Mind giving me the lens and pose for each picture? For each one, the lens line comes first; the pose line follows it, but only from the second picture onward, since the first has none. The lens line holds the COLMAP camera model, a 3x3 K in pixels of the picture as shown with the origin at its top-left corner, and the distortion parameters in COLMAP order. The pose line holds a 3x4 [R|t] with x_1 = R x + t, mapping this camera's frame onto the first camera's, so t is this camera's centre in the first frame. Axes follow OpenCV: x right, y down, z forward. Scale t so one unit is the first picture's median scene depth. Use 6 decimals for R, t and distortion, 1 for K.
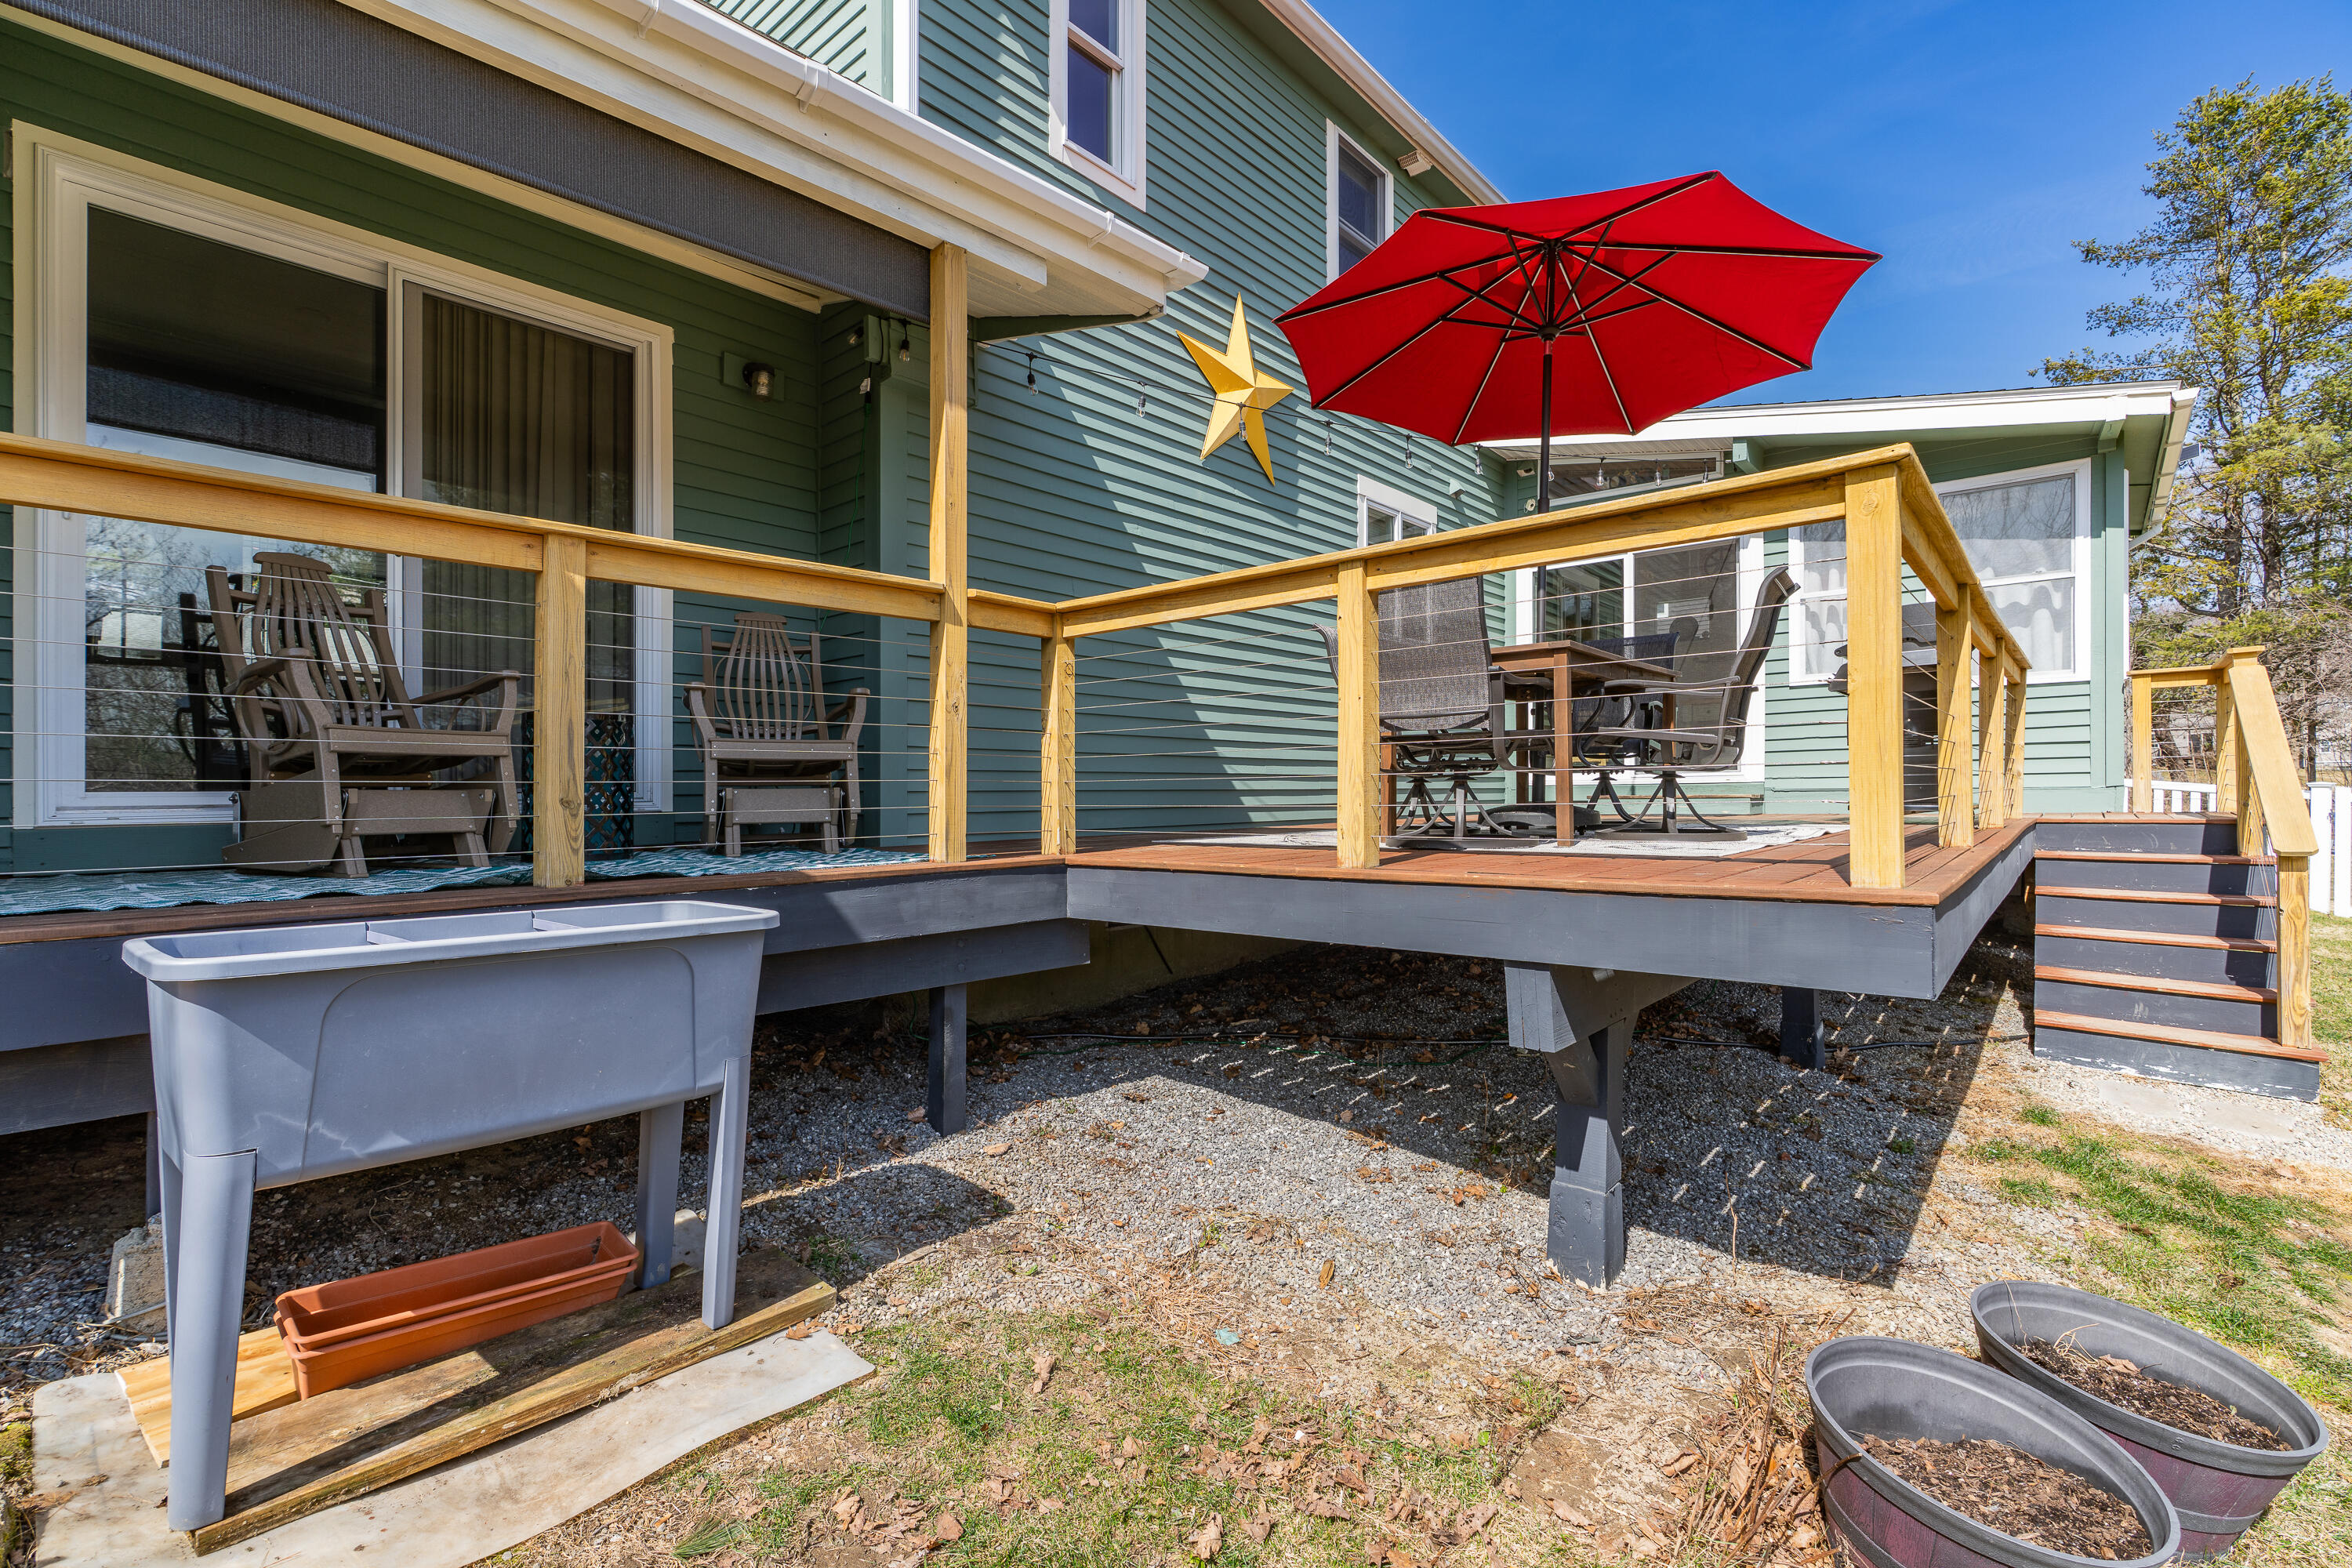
lens RADIAL K [[982.5, 0, 1176.0], [0, 982.5, 784.0], [0, 0, 1]] dist [-0.001160, 0.010892]
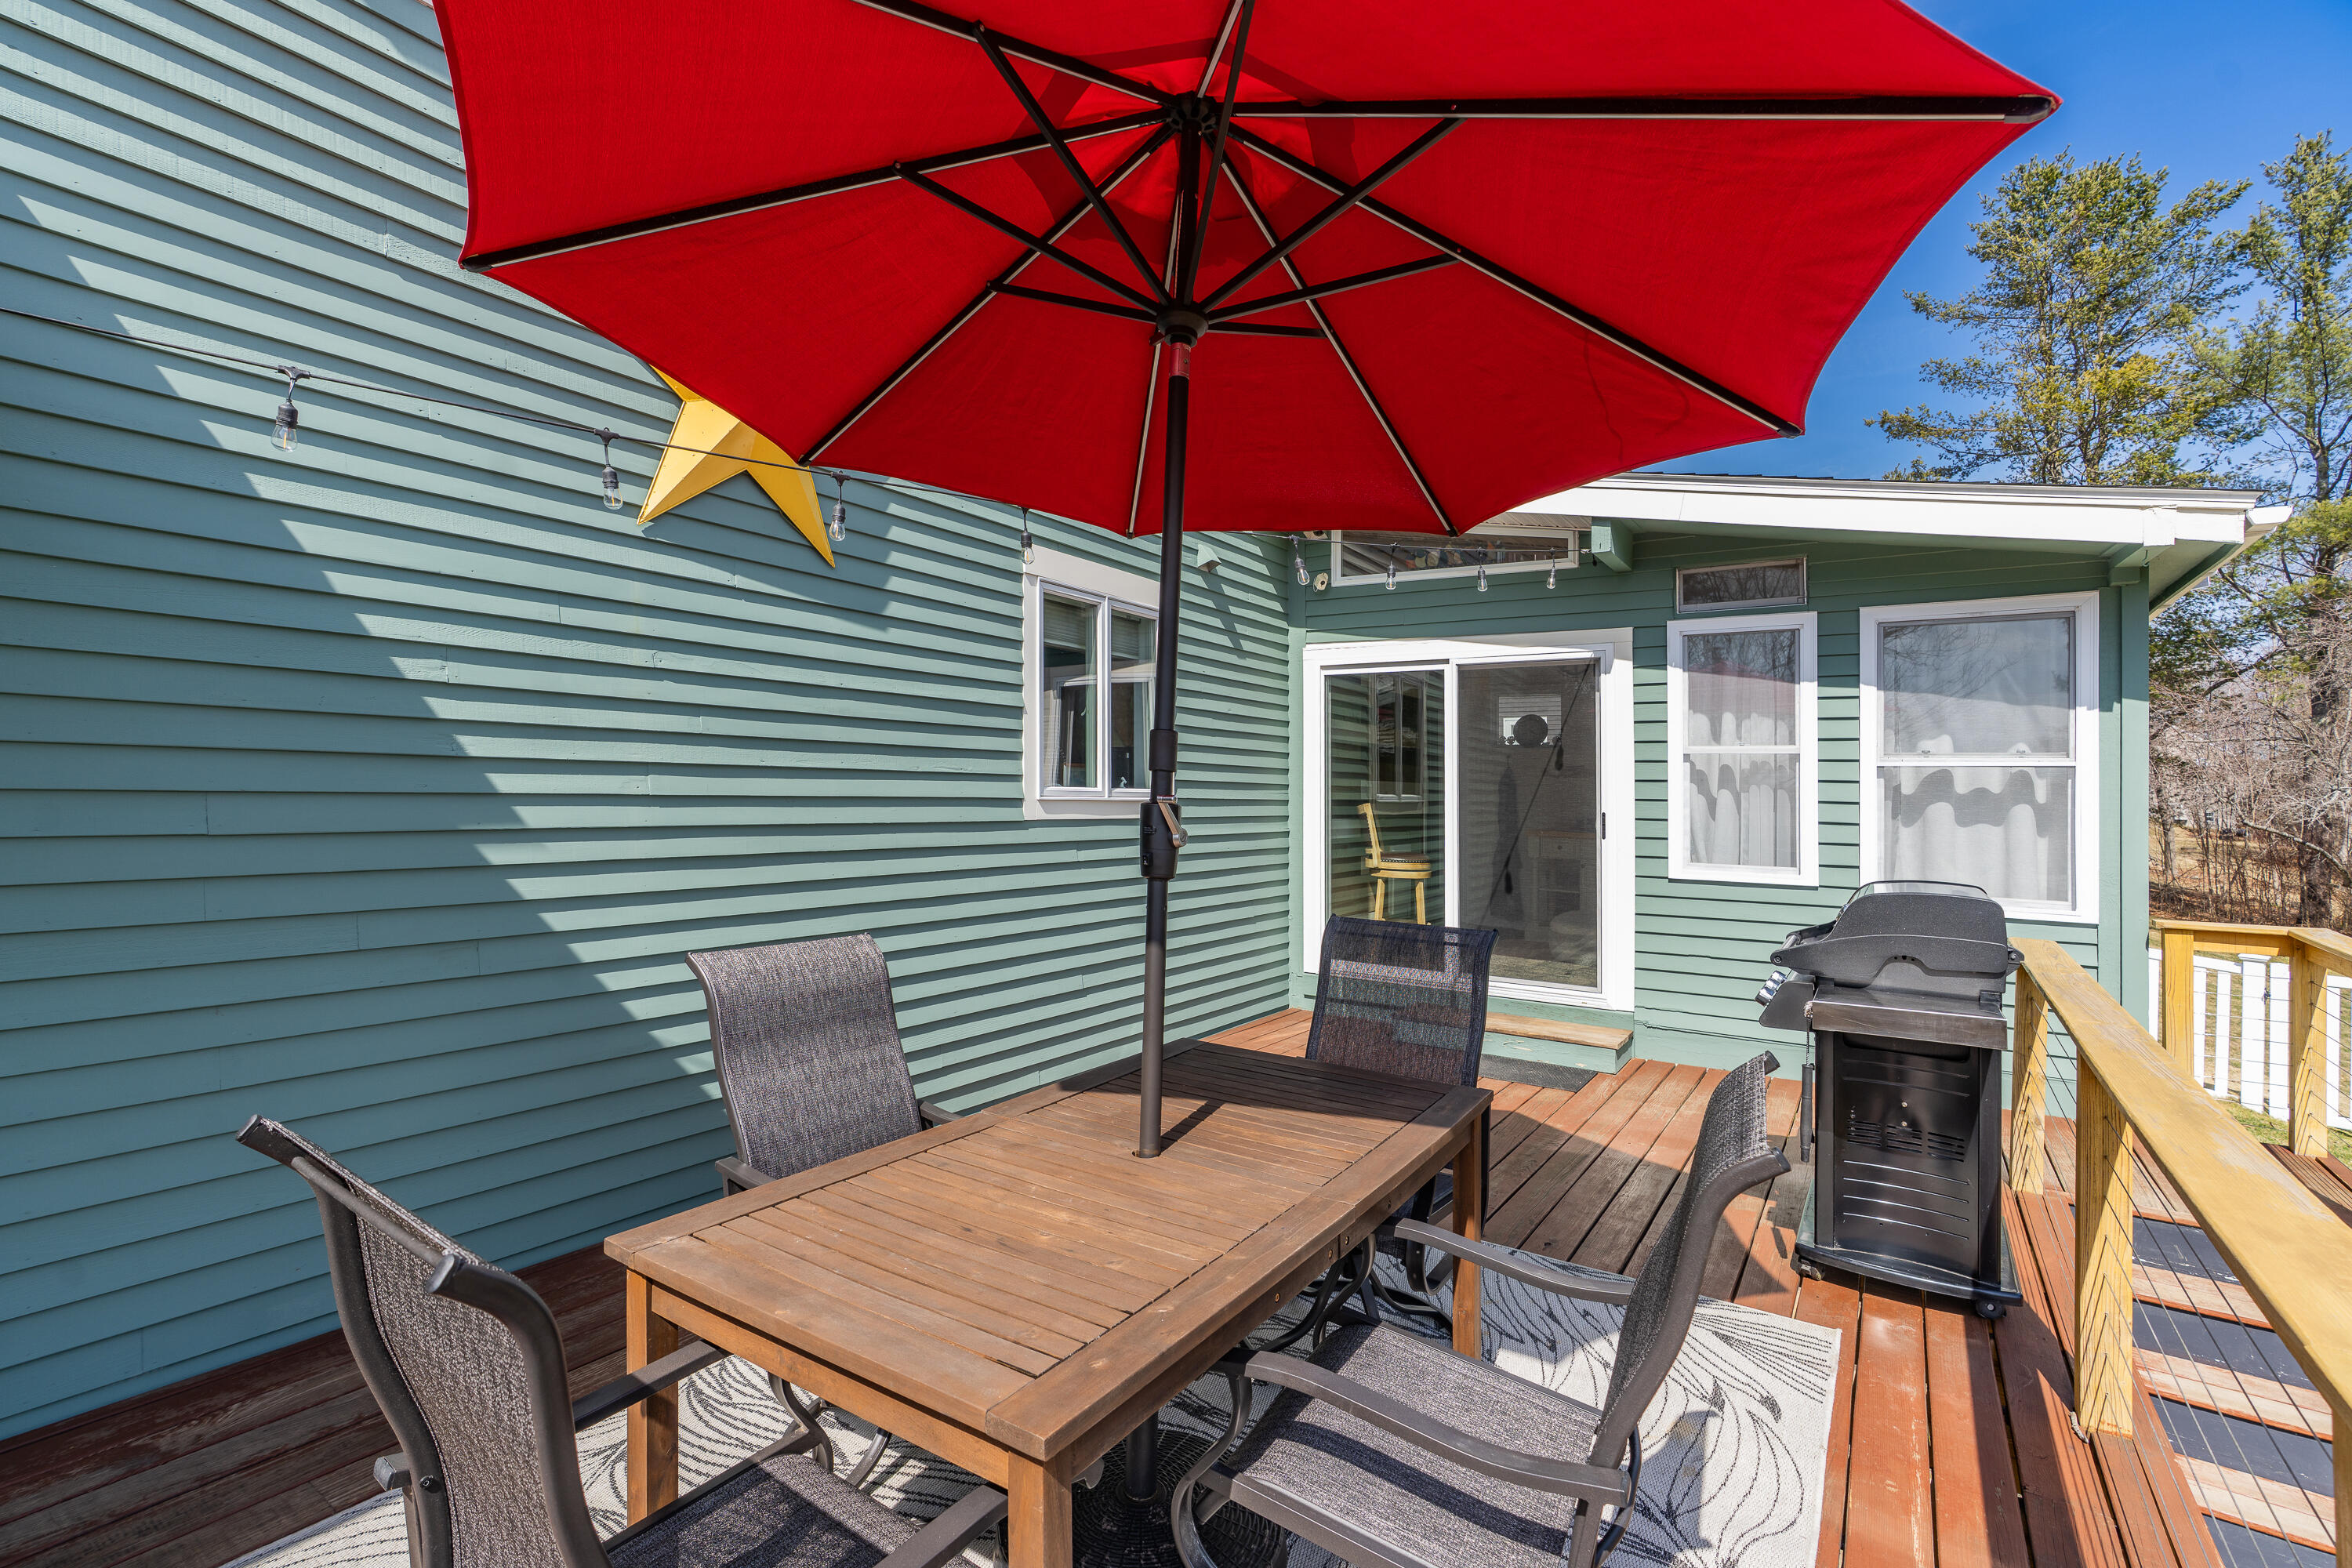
lens RADIAL K [[1079.0, 0, 1176.0], [0, 1079.0, 784.0], [0, 0, 1]] dist [0.016620, -0.000157]
pose [[0.987856, 0.015489, 0.154599, 0.170220], [-0.011482, 0.999575, -0.026782, -0.142060], [-0.154948, 0.024682, 0.987614, 0.311789]]
